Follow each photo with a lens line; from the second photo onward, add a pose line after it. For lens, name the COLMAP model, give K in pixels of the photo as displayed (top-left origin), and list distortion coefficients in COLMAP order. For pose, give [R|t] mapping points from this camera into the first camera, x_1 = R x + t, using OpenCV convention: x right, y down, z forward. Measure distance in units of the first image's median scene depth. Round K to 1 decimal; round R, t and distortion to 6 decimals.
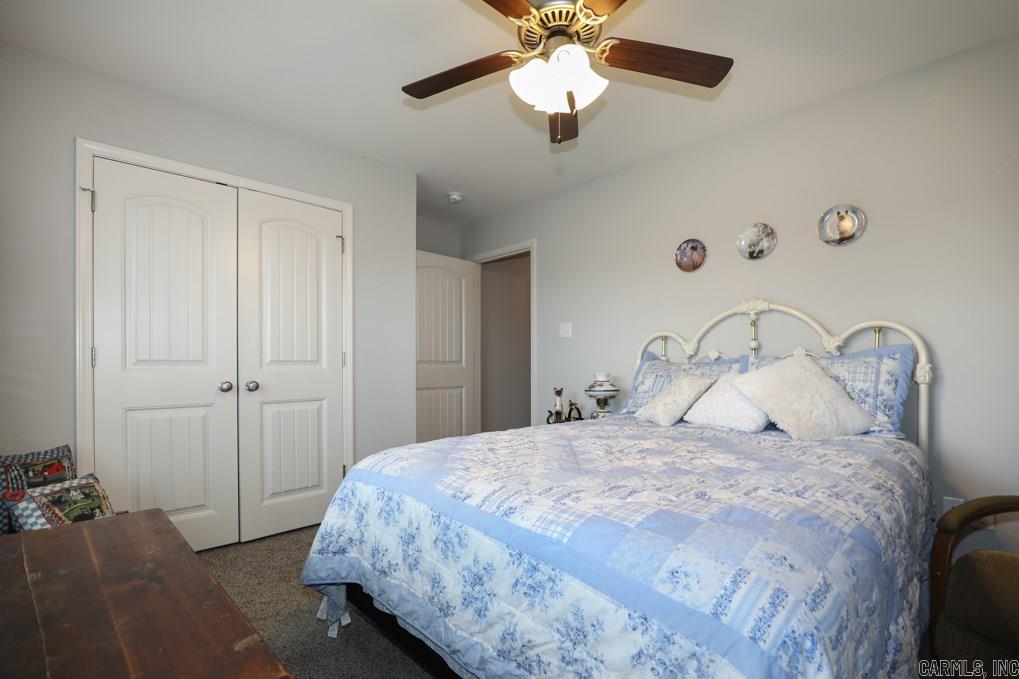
lens RADIAL K [[480.1, 0, 509.7], [0, 480.1, 366.6], [0, 0, 1]] dist [-0.024589, -0.000014]
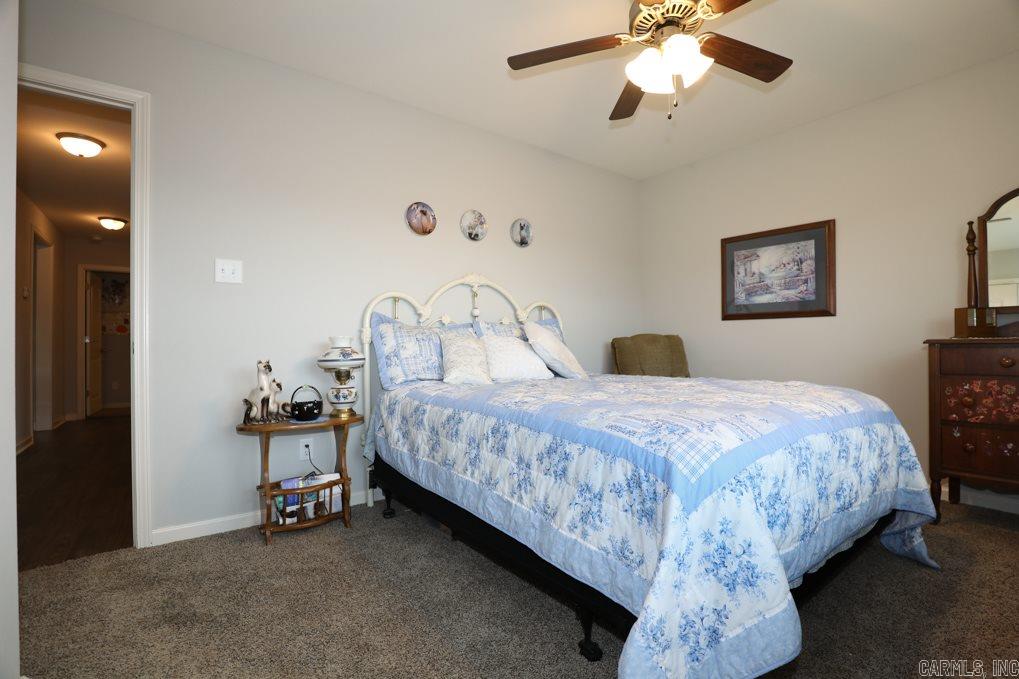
lens RADIAL K [[467.4, 0, 517.1], [0, 467.4, 341.1], [0, 0, 1]] dist [-0.027730, 0.000514]
pose [[0.108106, 0.011164, 0.994077, -0.597370], [0.011465, 0.999856, -0.012475, 0.036939], [-0.994073, 0.012746, 0.107962, 0.757101]]
